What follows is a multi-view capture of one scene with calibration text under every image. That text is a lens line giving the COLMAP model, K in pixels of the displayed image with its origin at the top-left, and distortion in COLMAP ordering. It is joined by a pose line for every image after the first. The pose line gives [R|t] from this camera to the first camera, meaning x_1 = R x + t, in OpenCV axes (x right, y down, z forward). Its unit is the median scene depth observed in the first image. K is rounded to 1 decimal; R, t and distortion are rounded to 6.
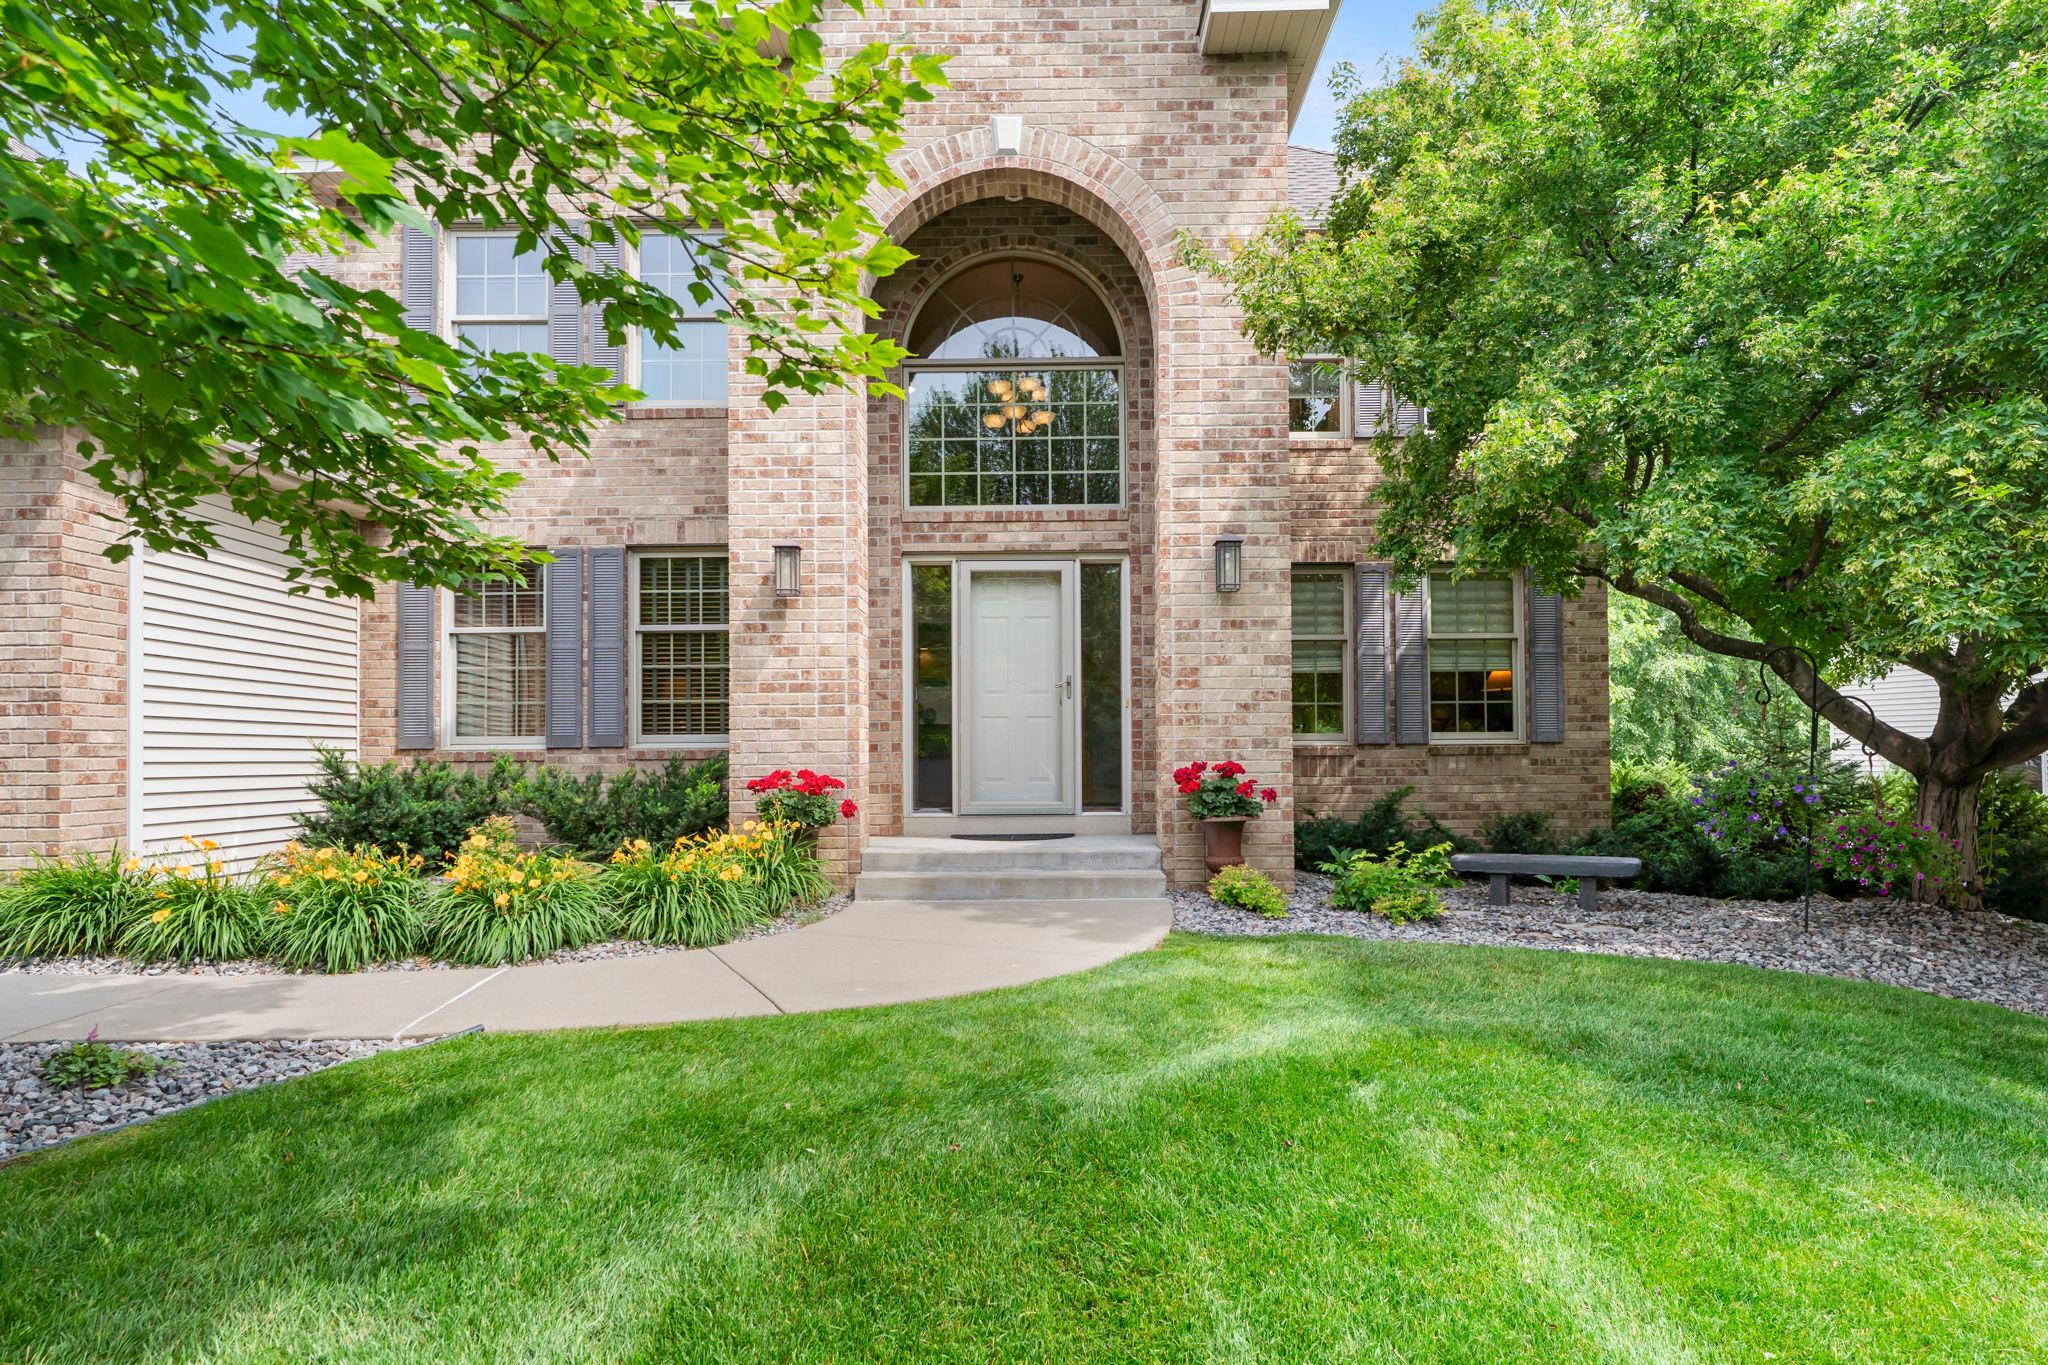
lens RADIAL K [[1127.8, 0, 1008.4], [0, 1127.8, 739.3], [0, 0, 1]] dist [-0.001588, -0.000192]
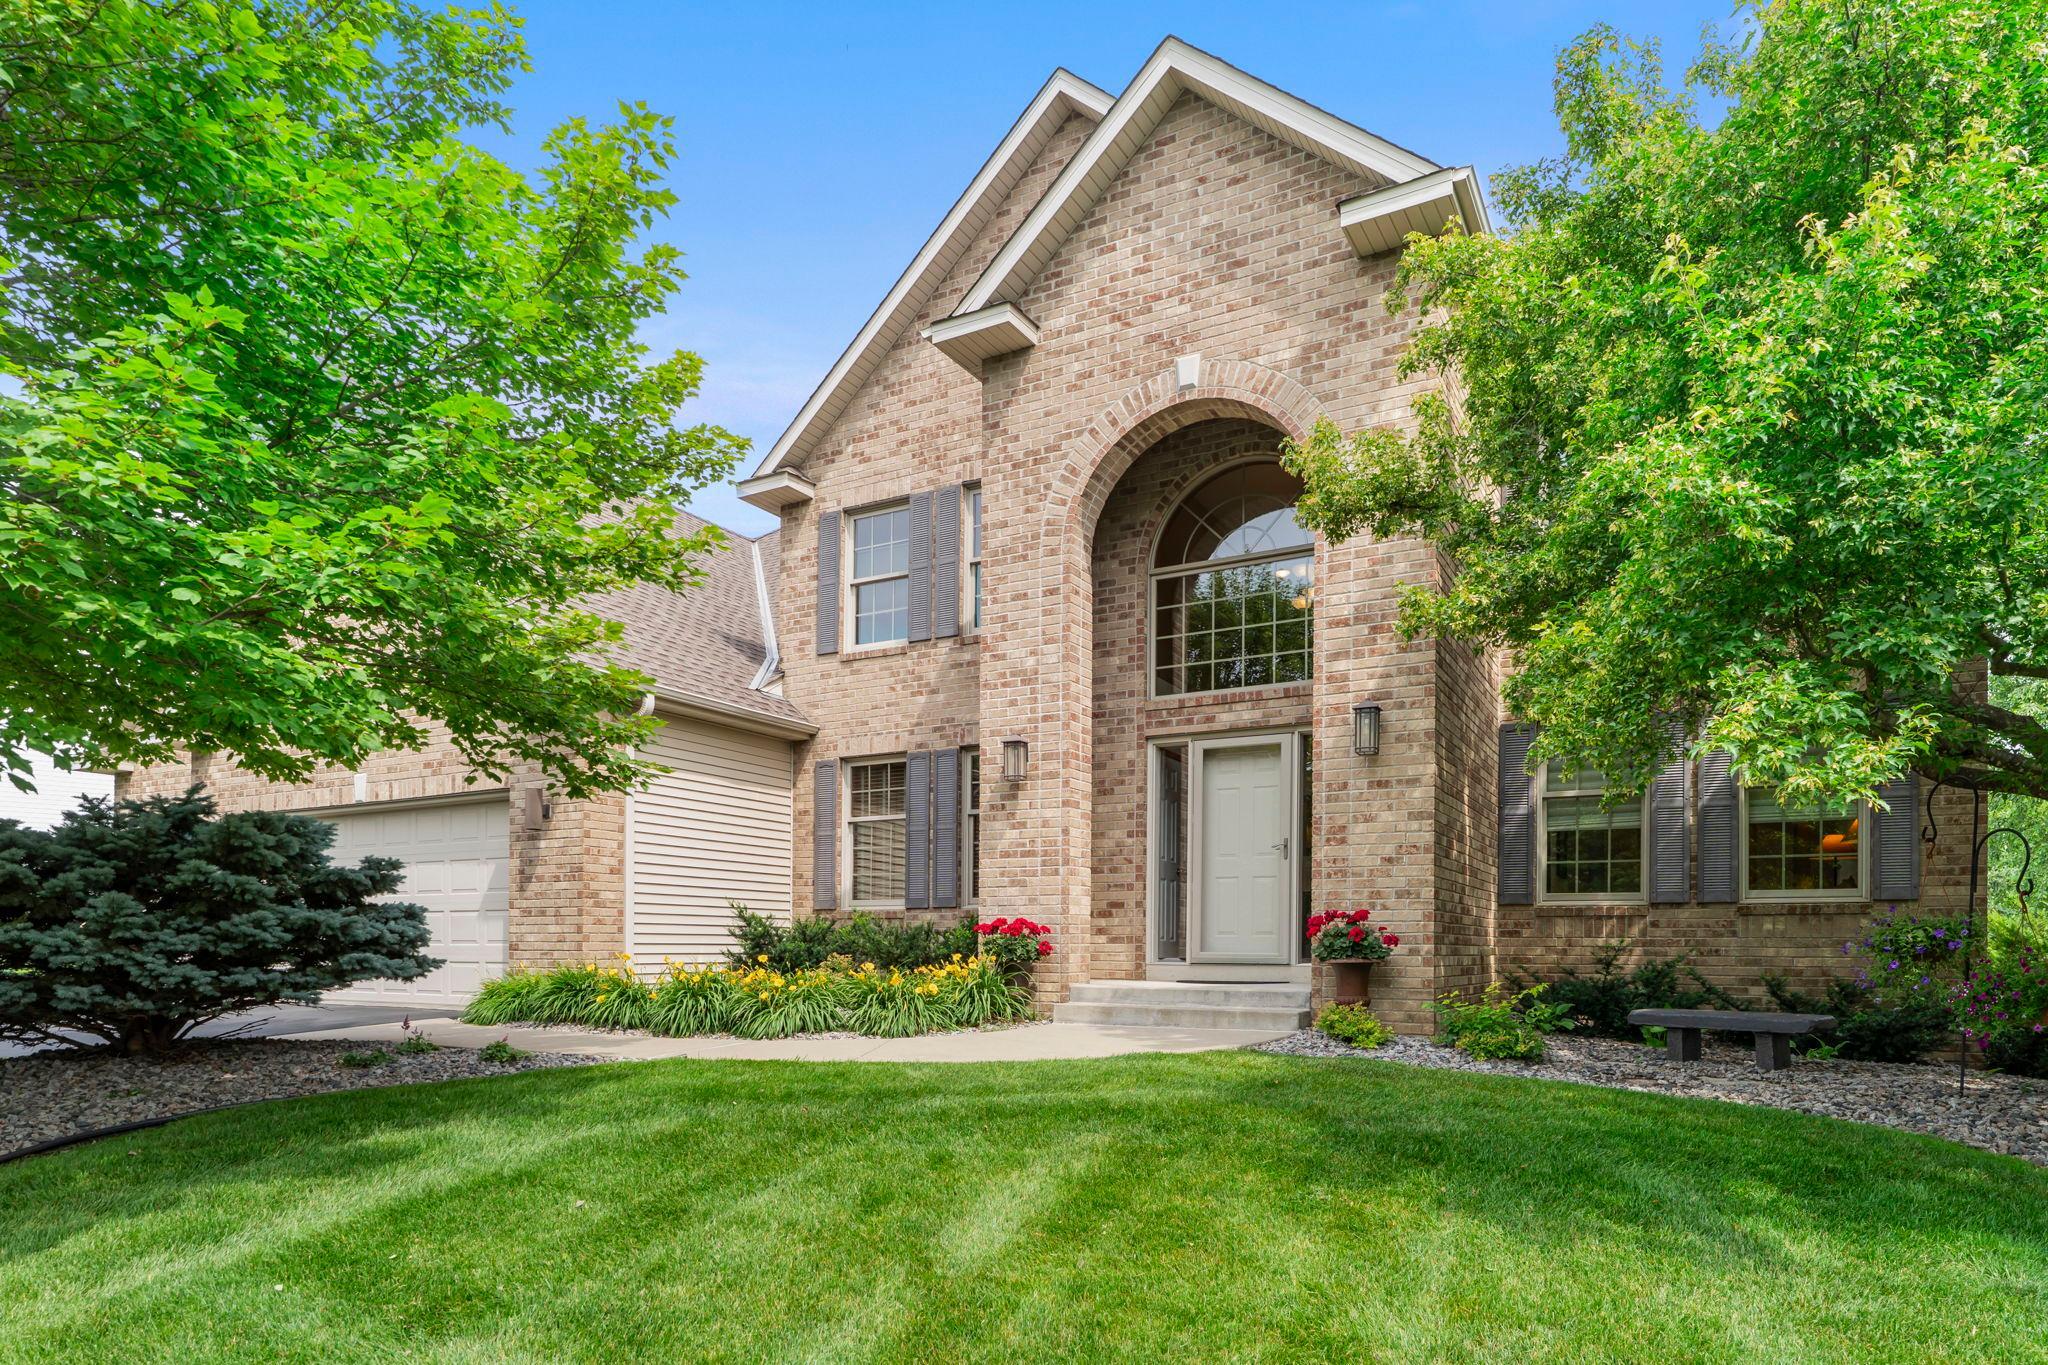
lens RADIAL K [[1186.6, 0, 1030.0], [0, 1186.6, 943.7], [0, 0, 1]] dist [0.000498, -0.000363]
pose [[0.881400, 0.009647, -0.472273, 0.437667], [-0.003844, 0.999905, 0.013252, 0.036599], [0.472355, -0.009865, 0.881353, -0.159175]]
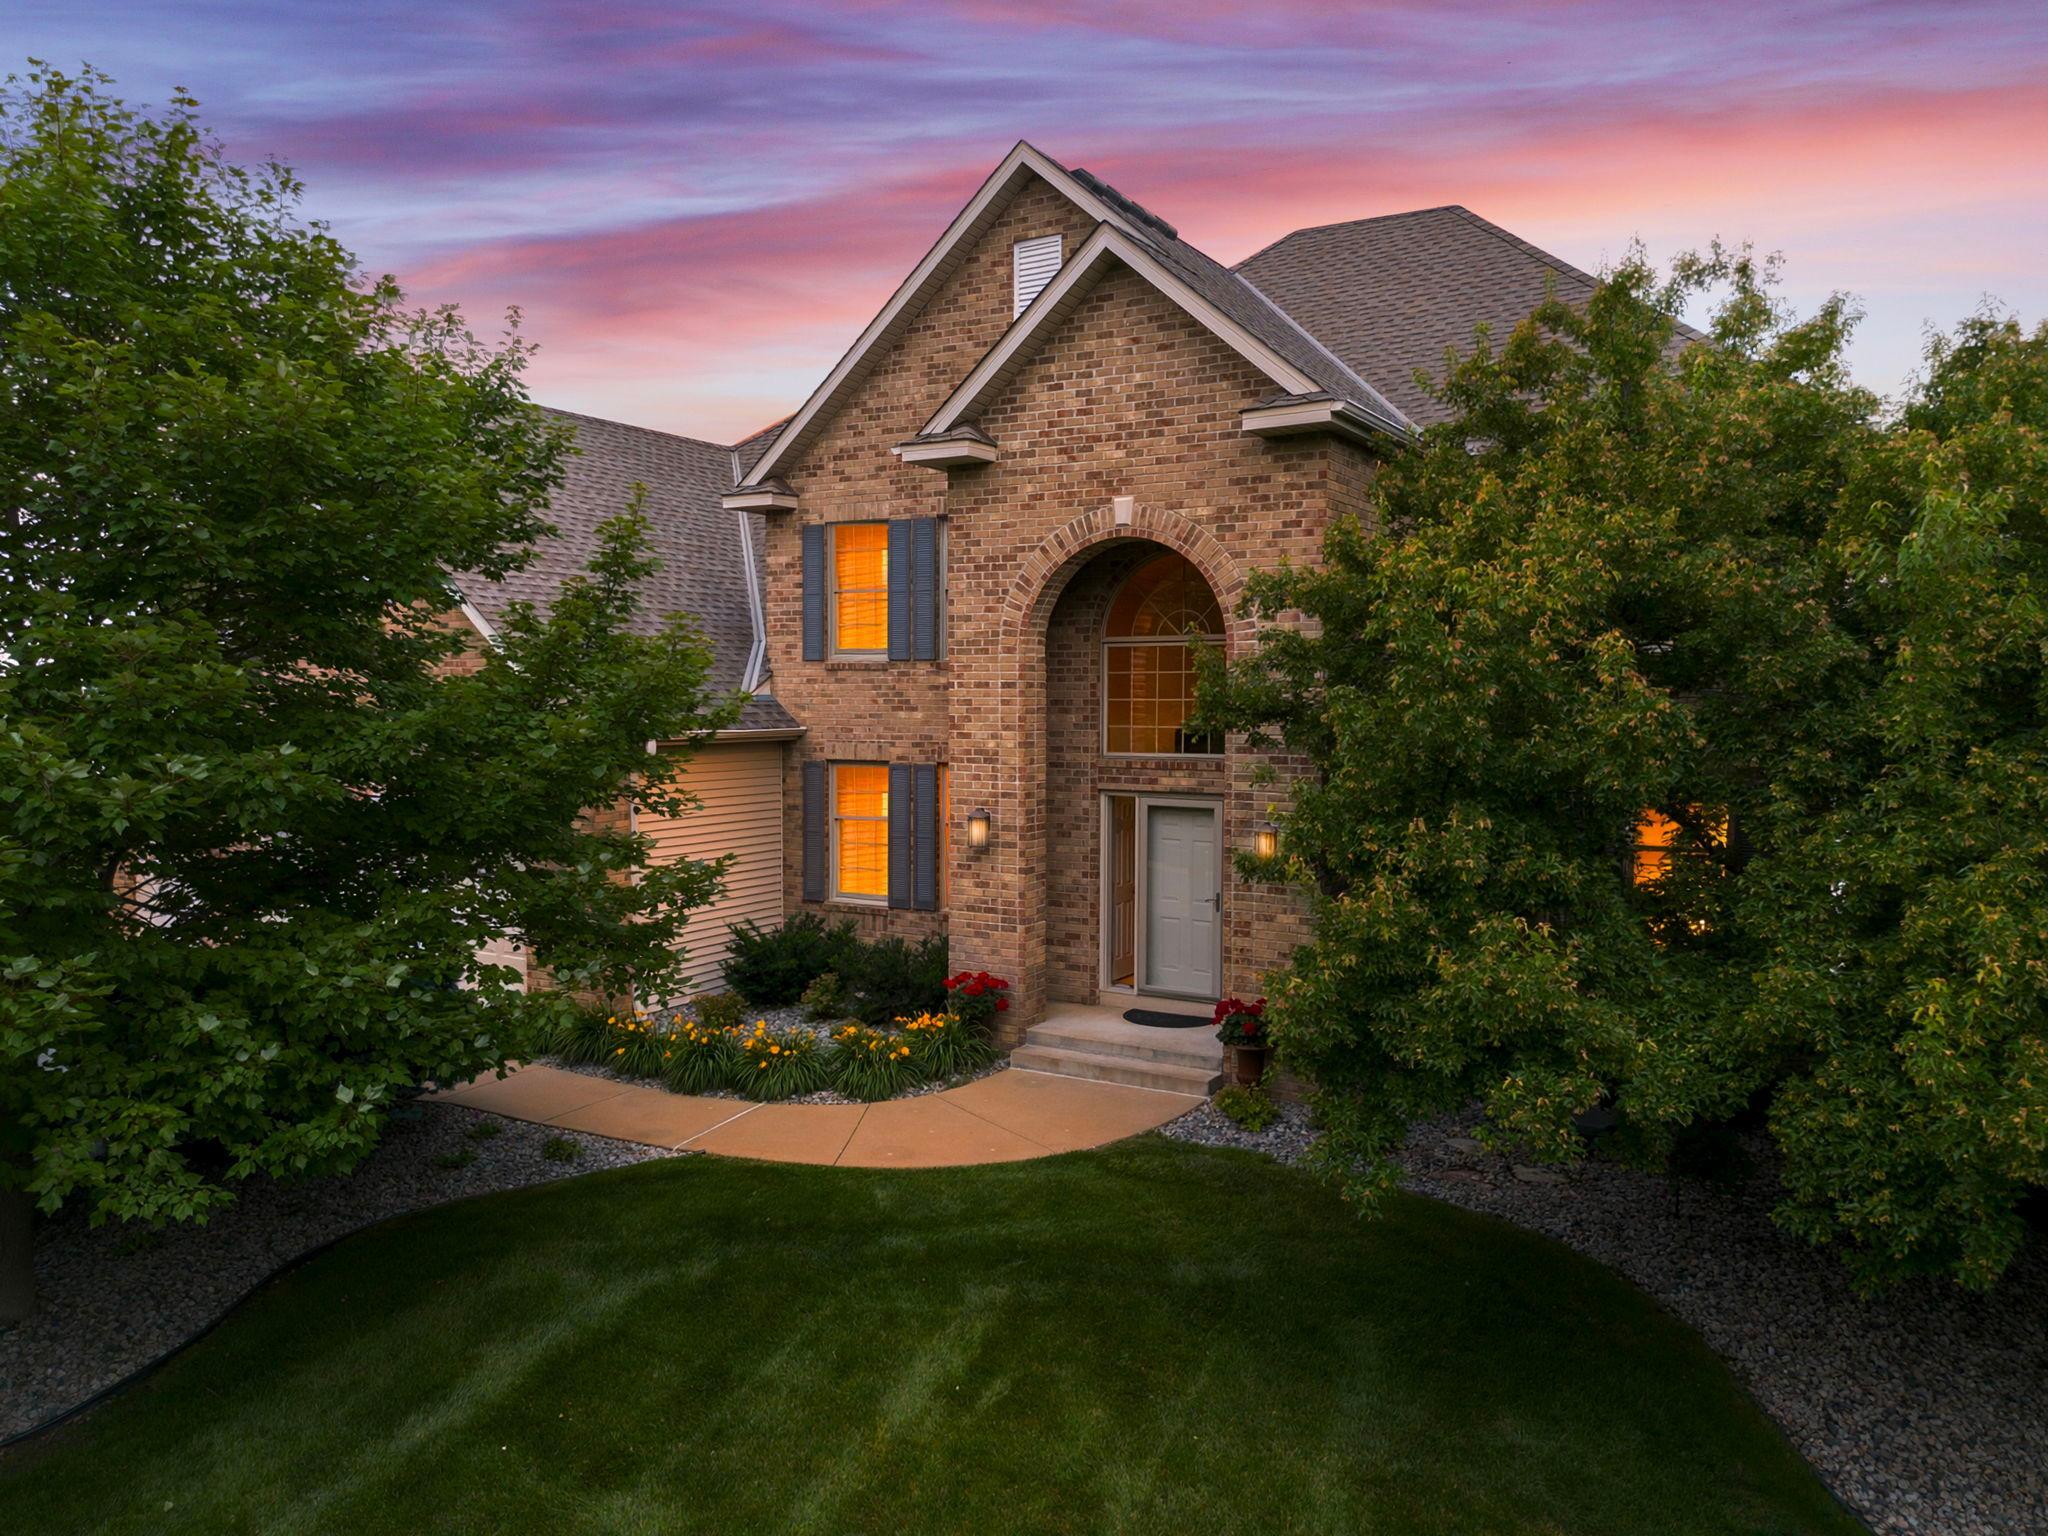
lens RADIAL K [[1454.1, 0, 1024.0], [0, 1454.1, 768.0], [0, 0, 1]] dist [0.155168, -0.180504]
pose [[0.868087, 0.033644, -0.495270, 0.761279], [0.001555, 0.997511, 0.070488, -0.355227], [0.496409, -0.061960, 0.865875, -0.570792]]
